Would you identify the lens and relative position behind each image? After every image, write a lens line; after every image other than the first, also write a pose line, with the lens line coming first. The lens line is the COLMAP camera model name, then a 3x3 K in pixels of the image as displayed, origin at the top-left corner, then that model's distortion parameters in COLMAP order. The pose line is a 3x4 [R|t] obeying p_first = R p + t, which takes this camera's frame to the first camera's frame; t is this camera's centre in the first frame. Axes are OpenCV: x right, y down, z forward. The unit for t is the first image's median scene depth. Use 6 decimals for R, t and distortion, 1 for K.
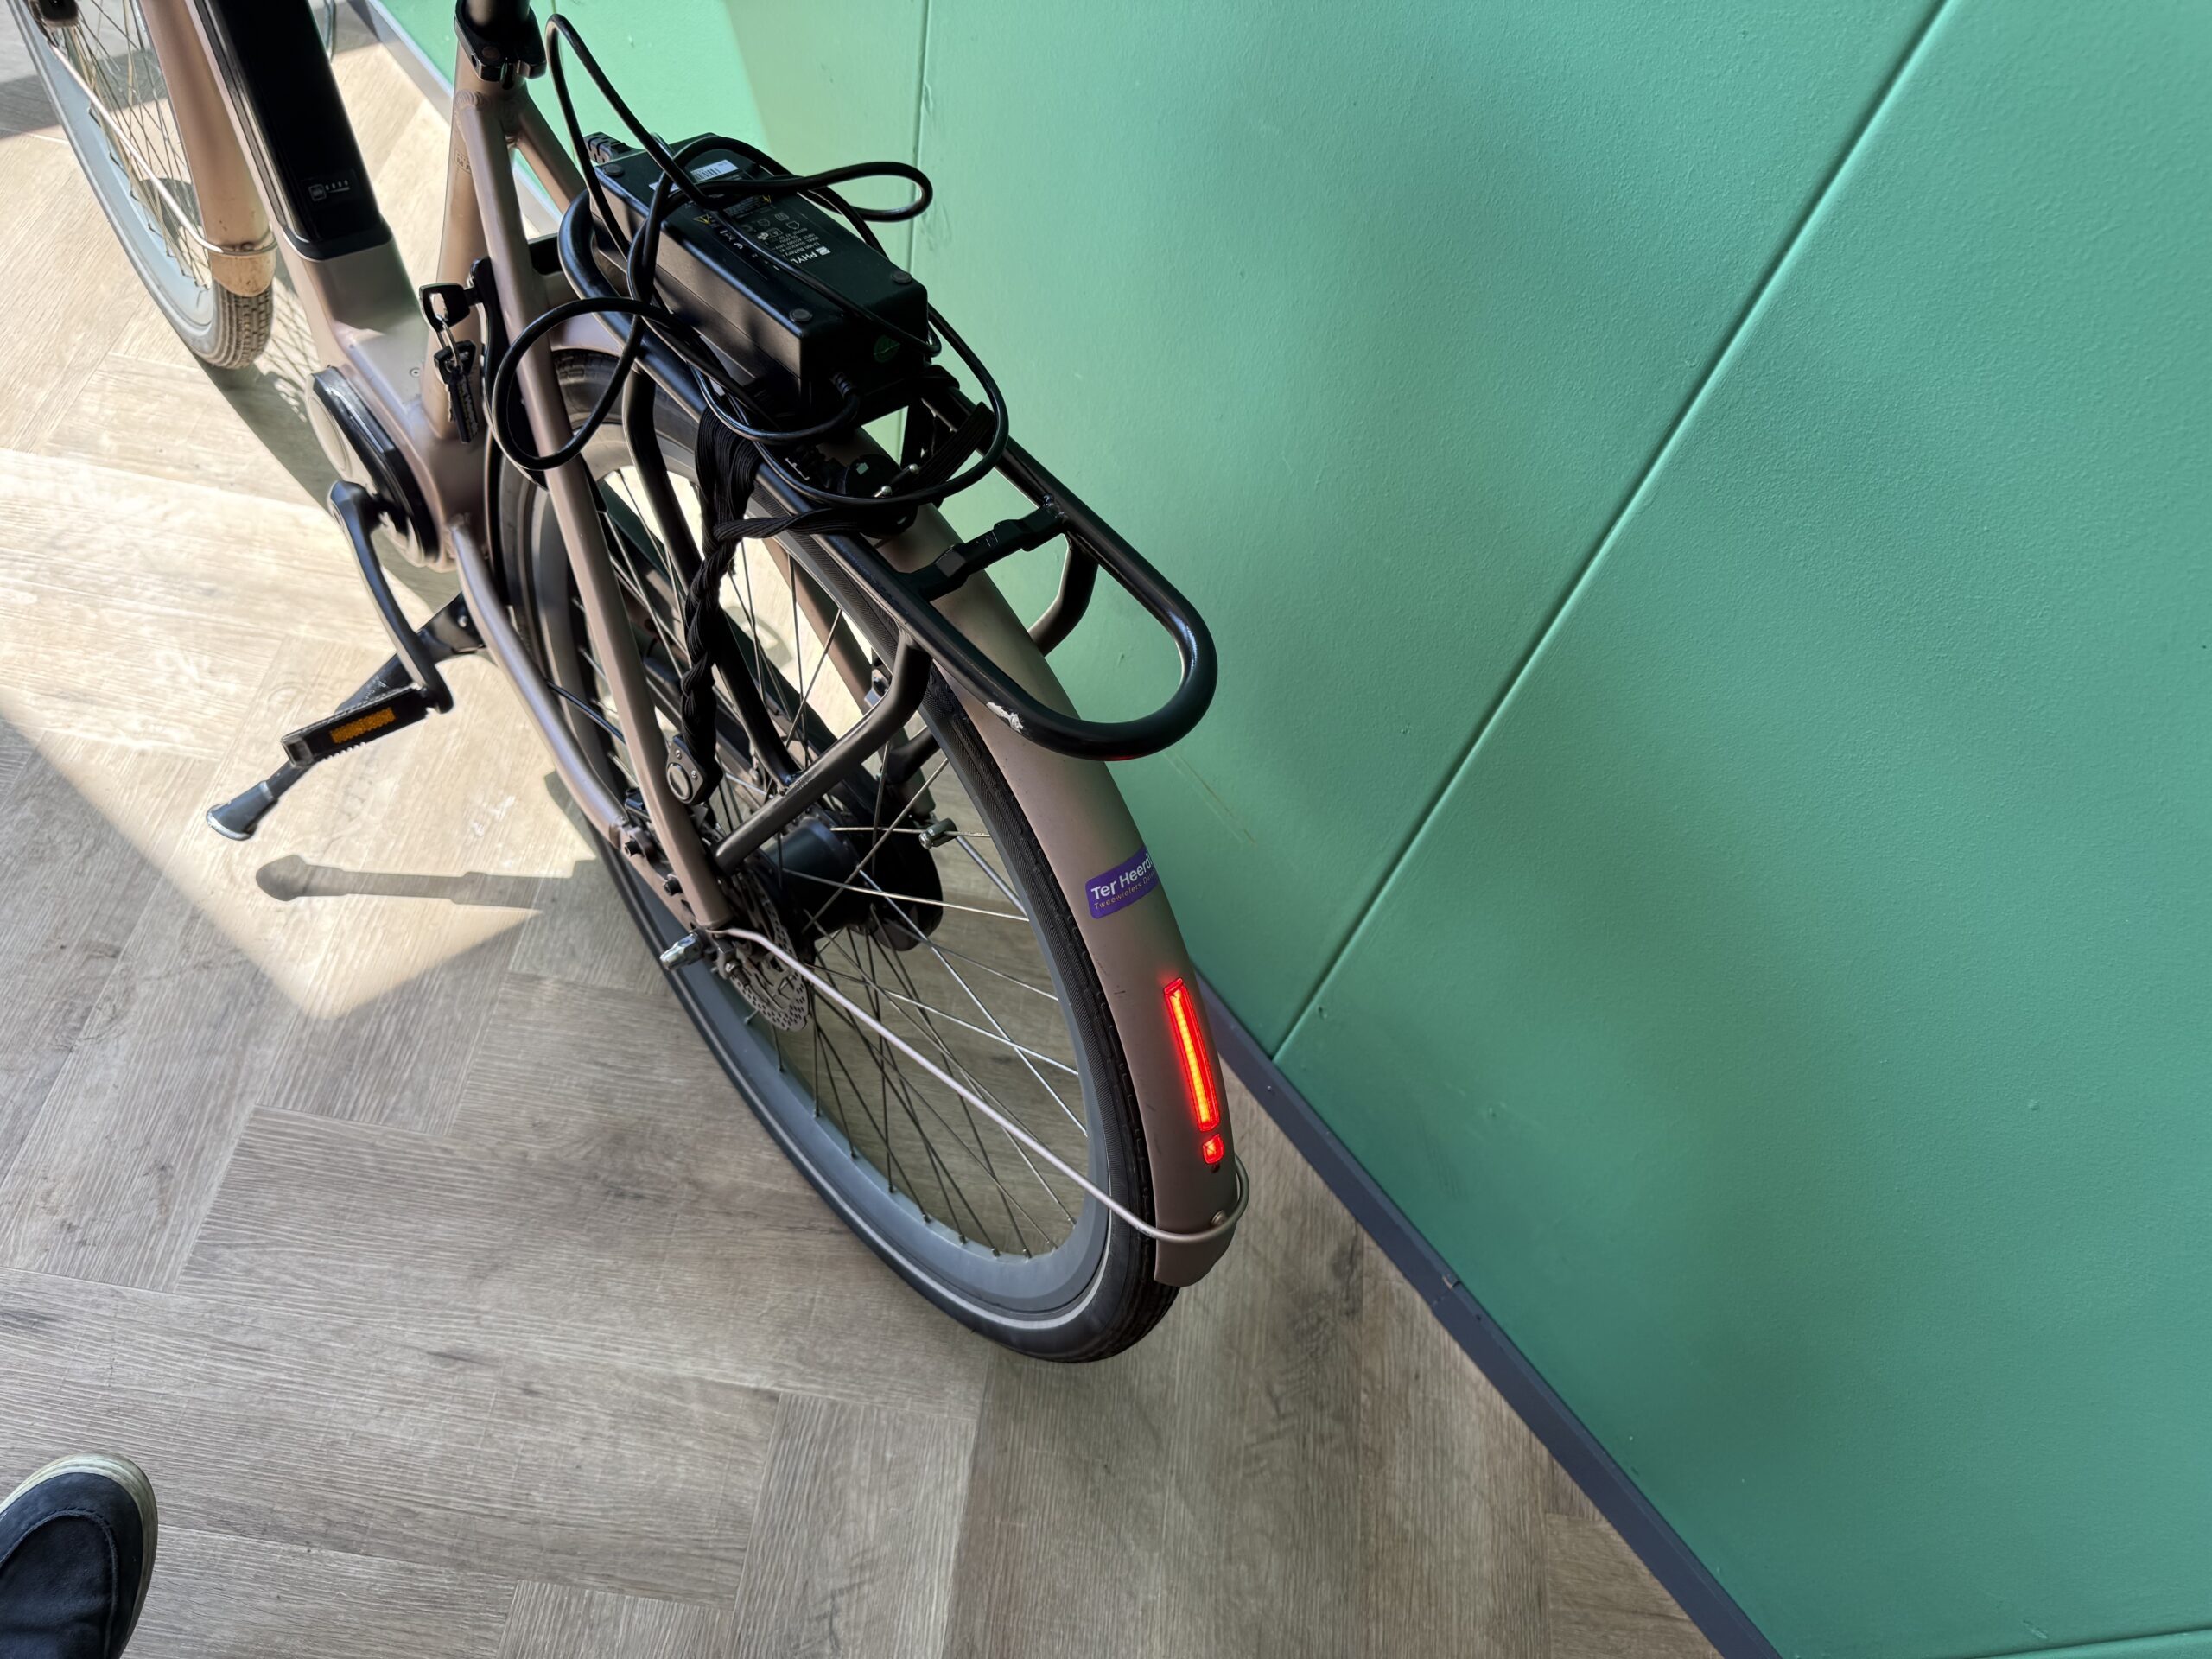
lens RADIAL K [[1604.6, 0, 1084.6], [0, 1604.6, 827.9], [0, 0, 1]] dist [-0.001898, -0.008800]
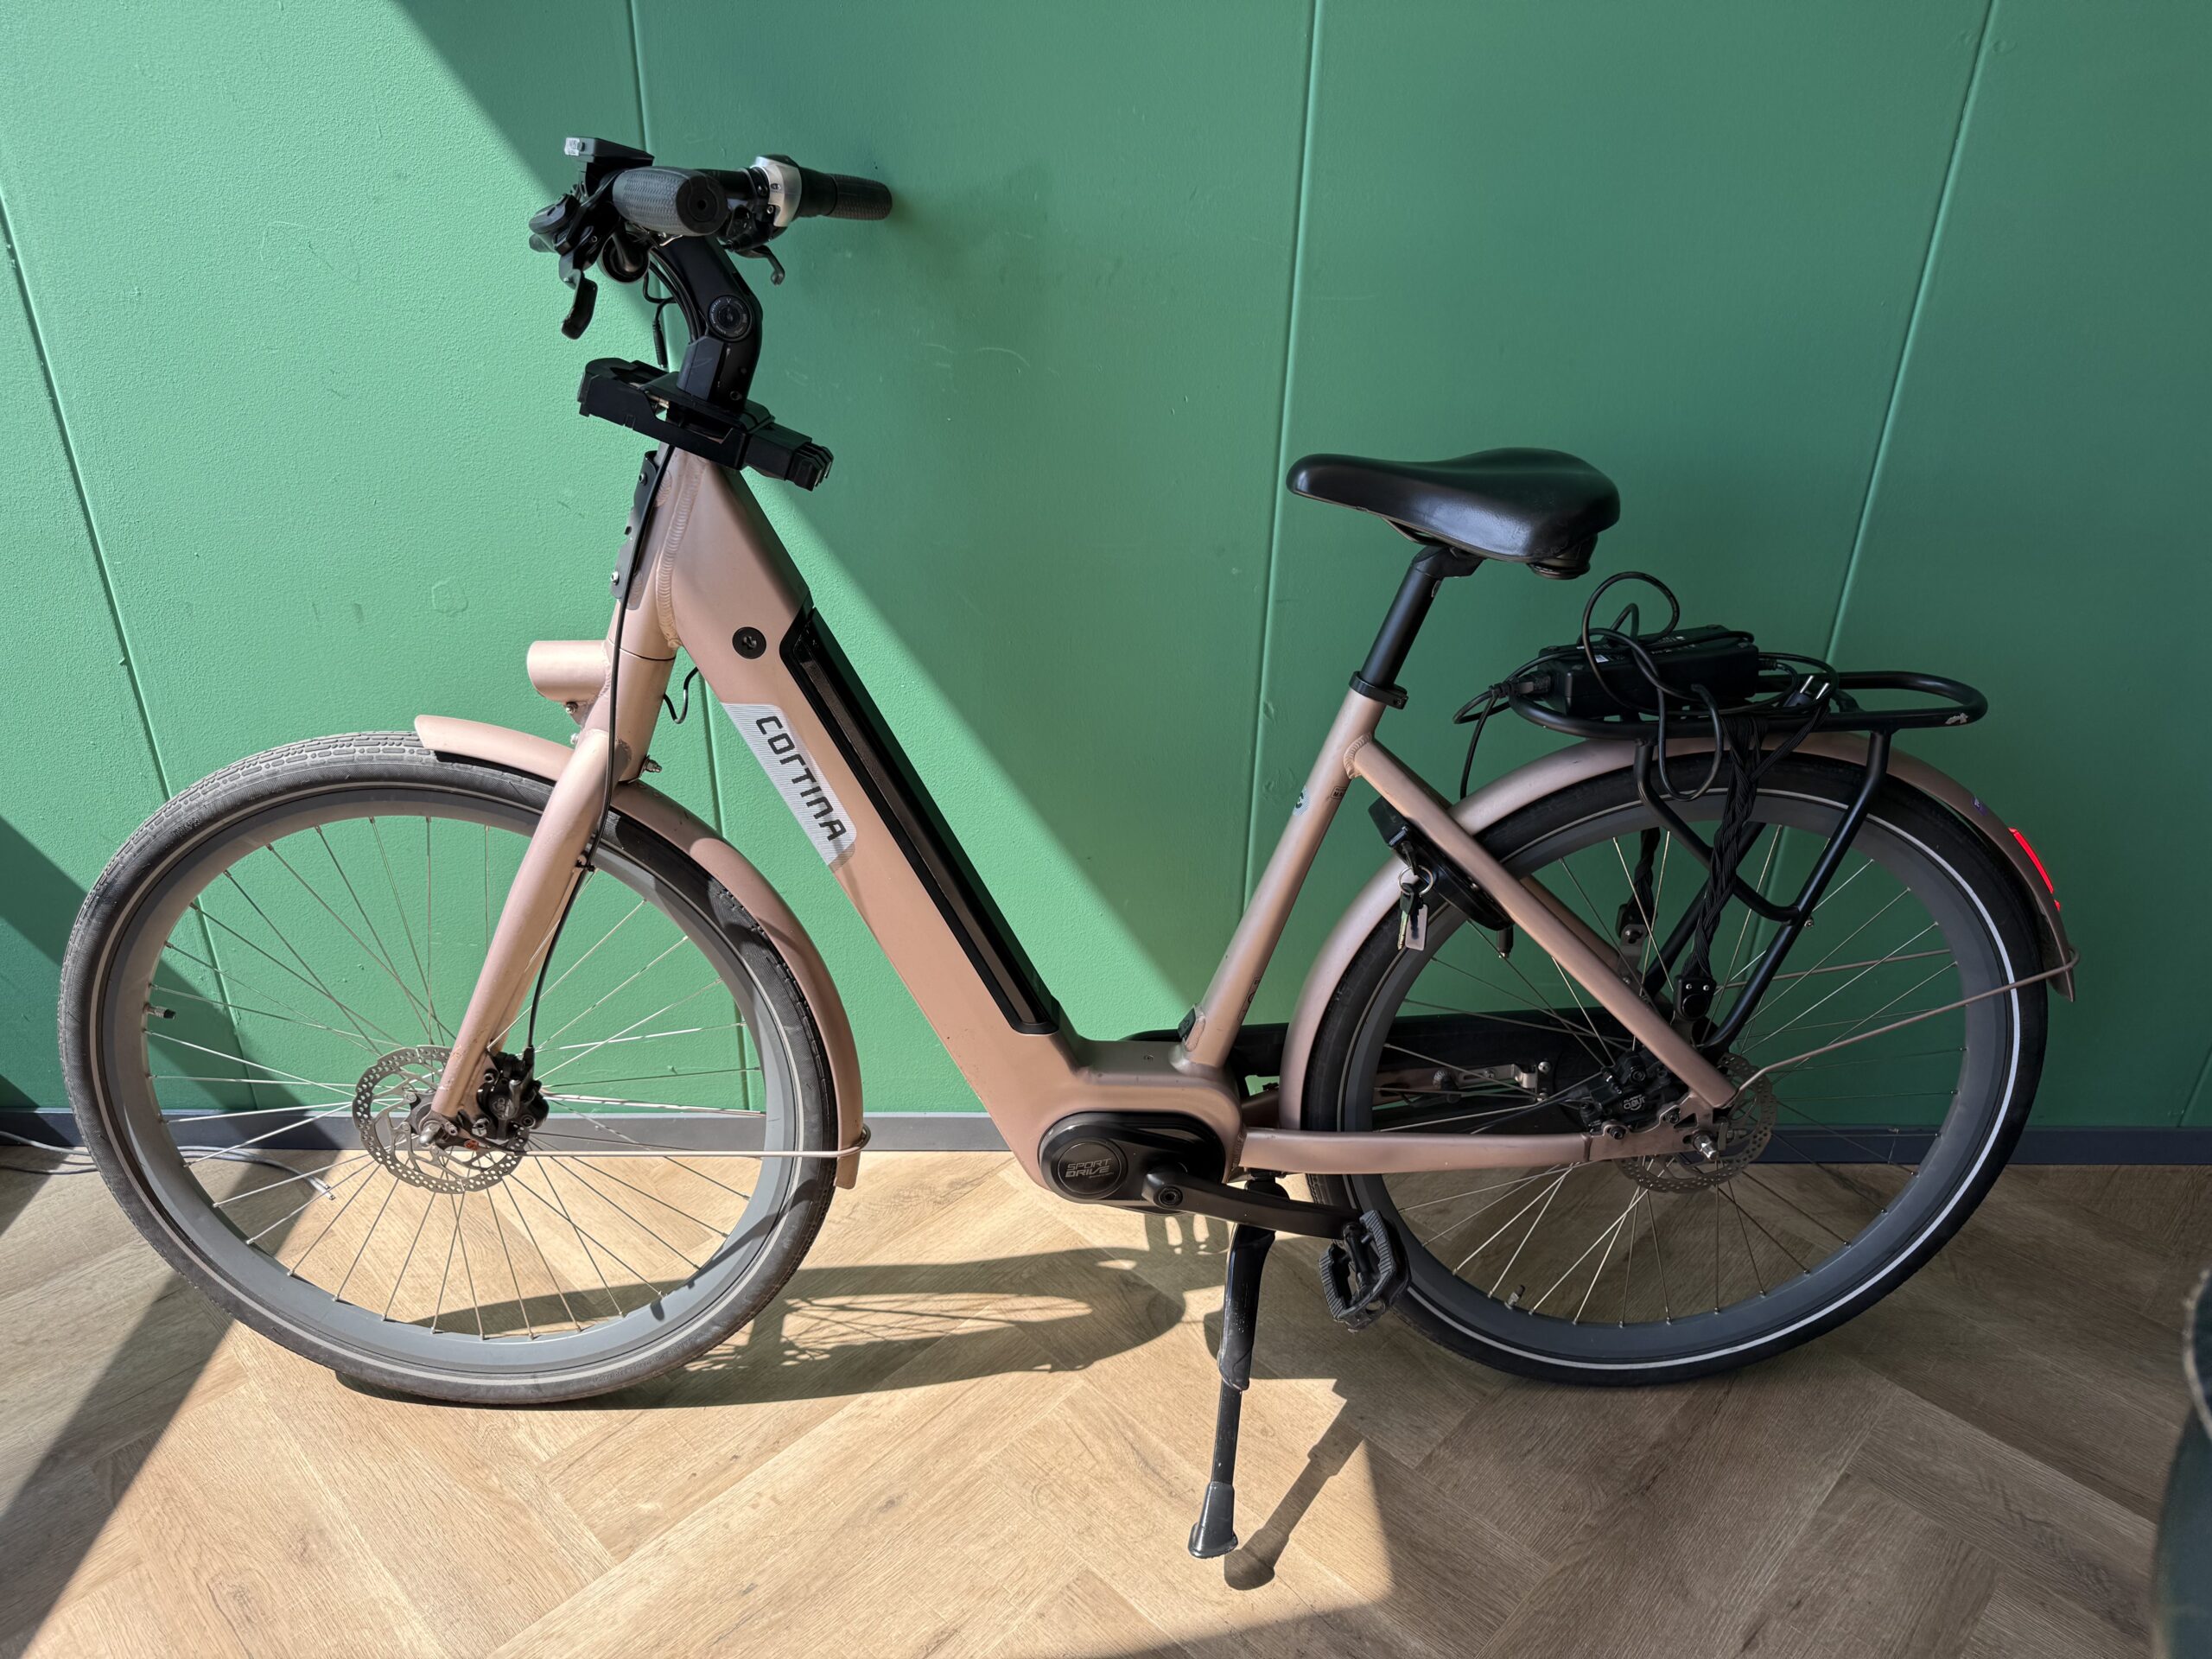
lens RADIAL K [[1604.6, 0, 1095.1], [0, 1604.6, 795.6], [0, 0, 1]] dist [-0.001898, -0.008800]
pose [[0.602135, -0.477173, 0.640109, -1.106579], [0.710275, 0.686300, -0.156532, -0.249873], [-0.364614, 0.548907, 0.752169, -0.058285]]
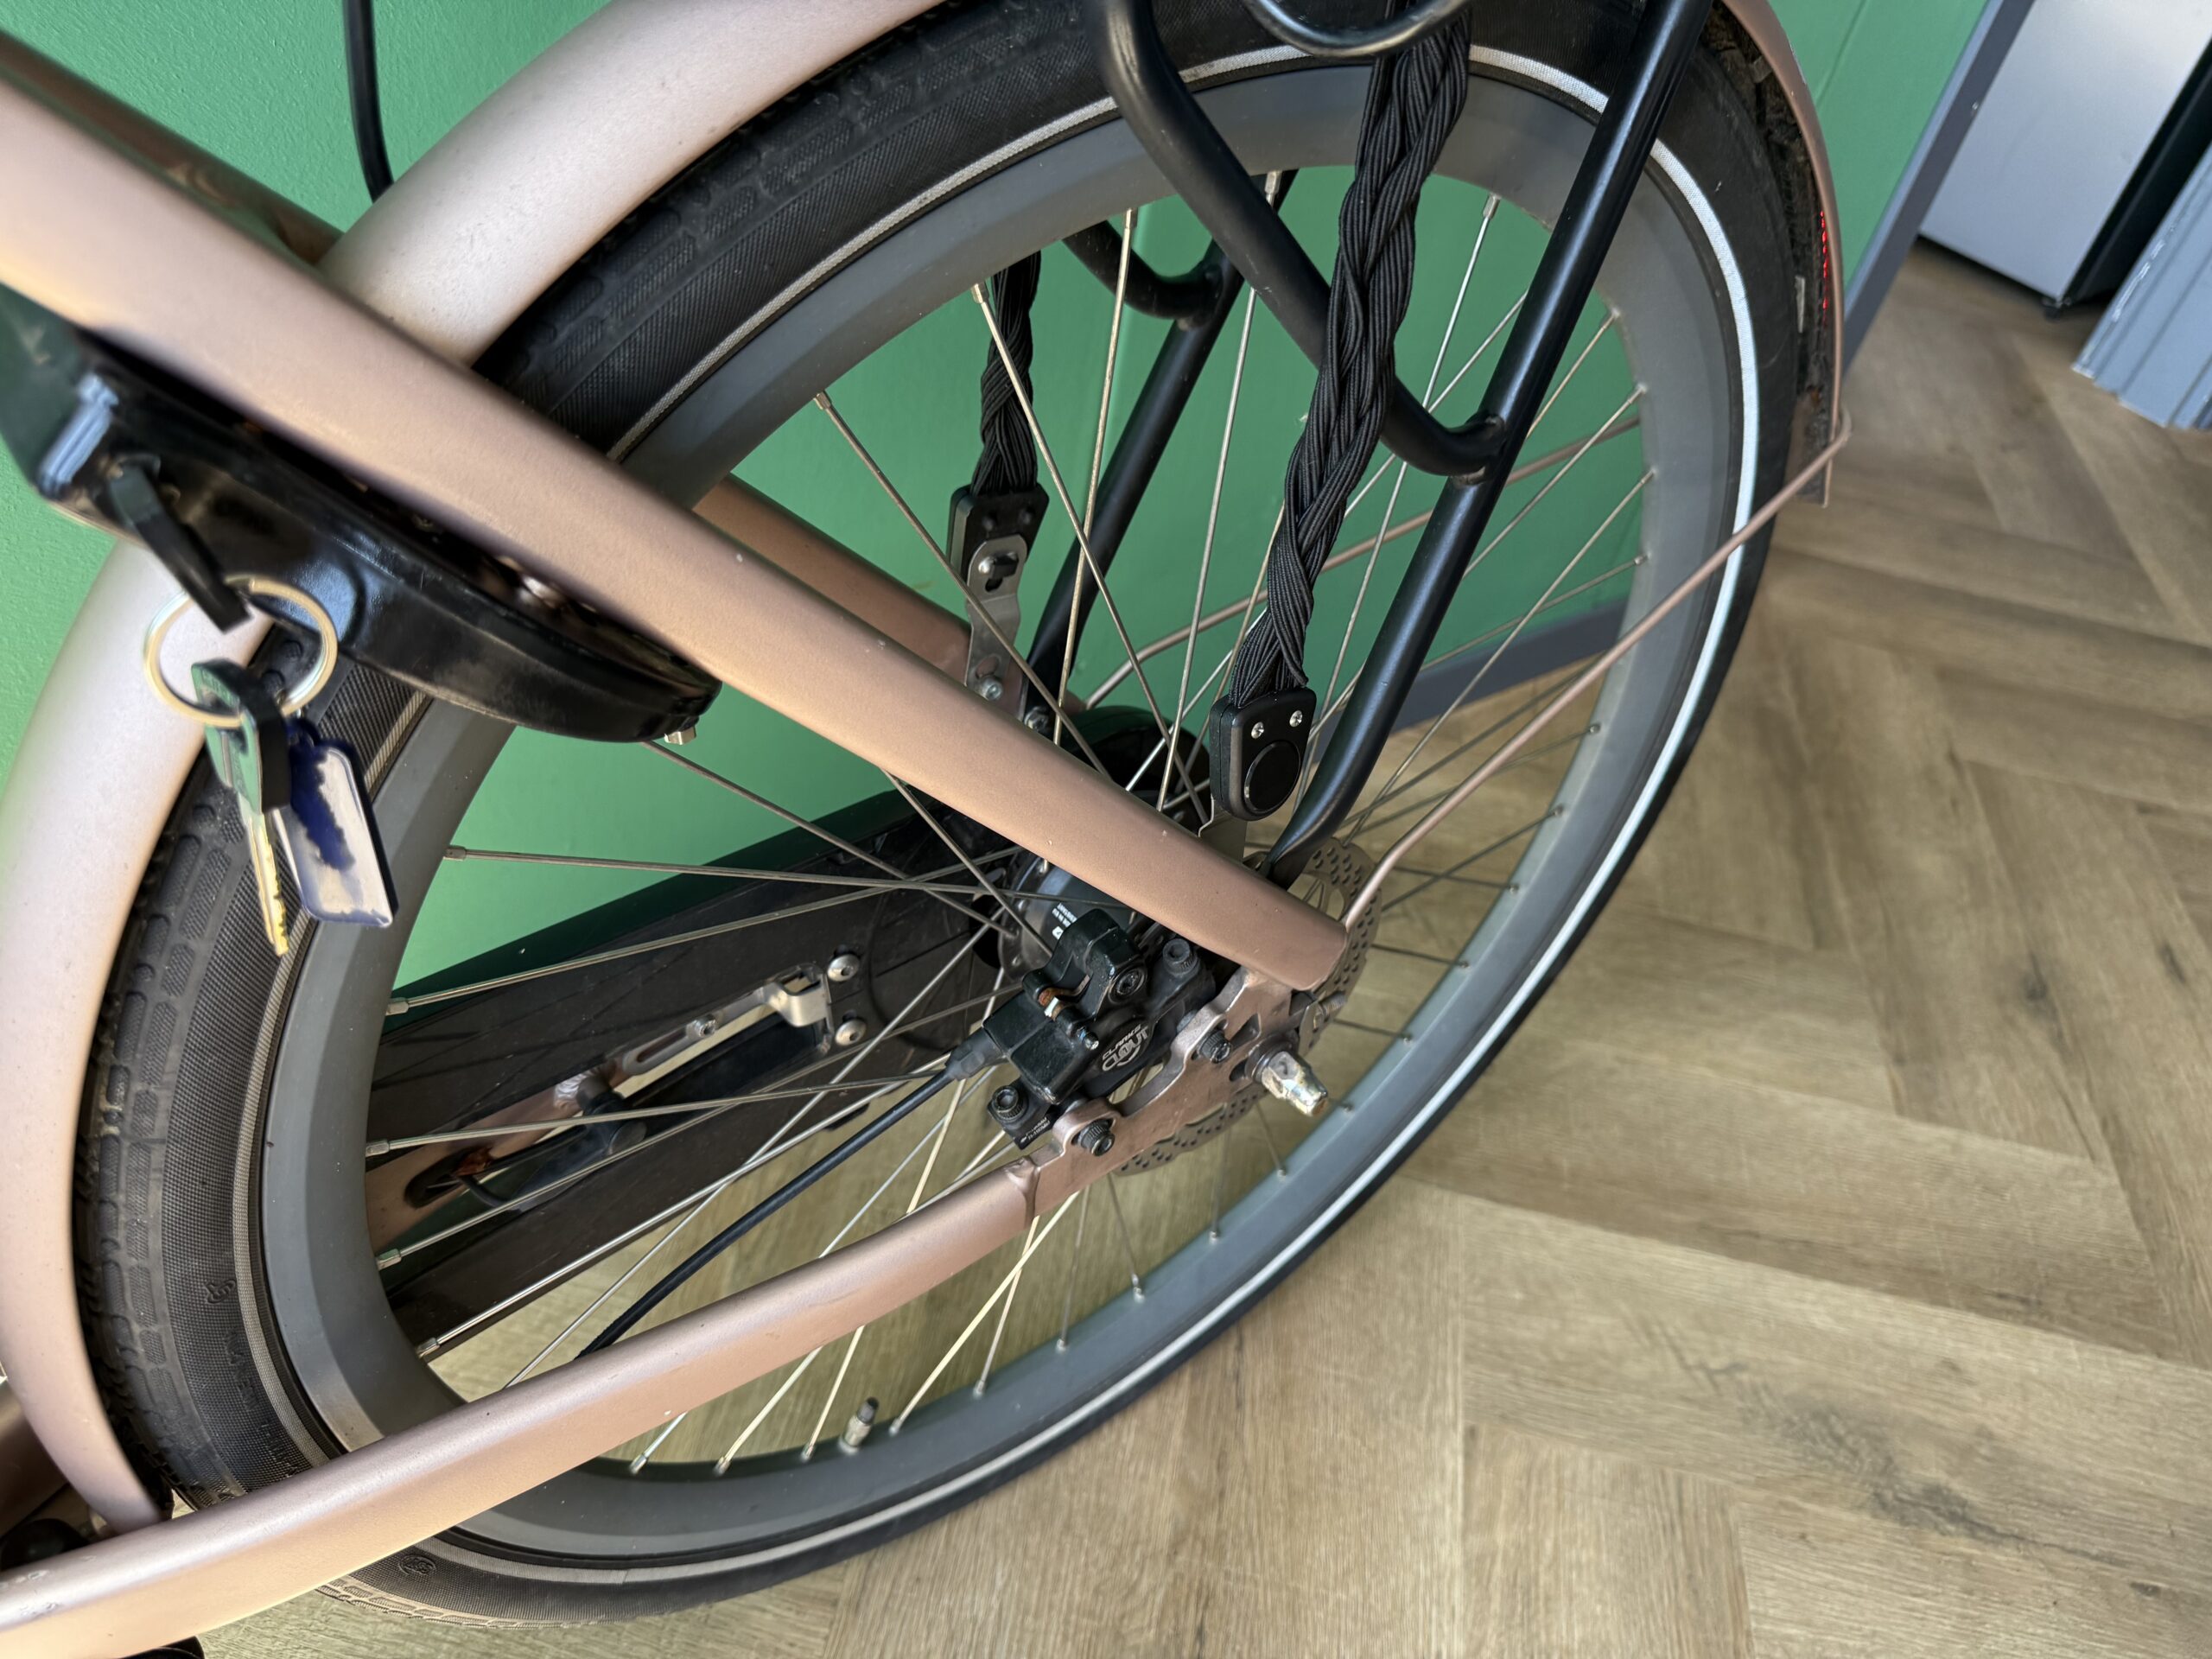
lens RADIAL K [[1604.6, 0, 1114.4], [0, 1604.6, 833.2], [0, 0, 1]] dist [-0.001898, -0.008800]
pose [[0.068513, -0.778466, 0.623937, -0.436929], [0.758370, 0.446990, 0.474420, -0.227896], [-0.648213, 0.440671, 0.620990, 0.523149]]
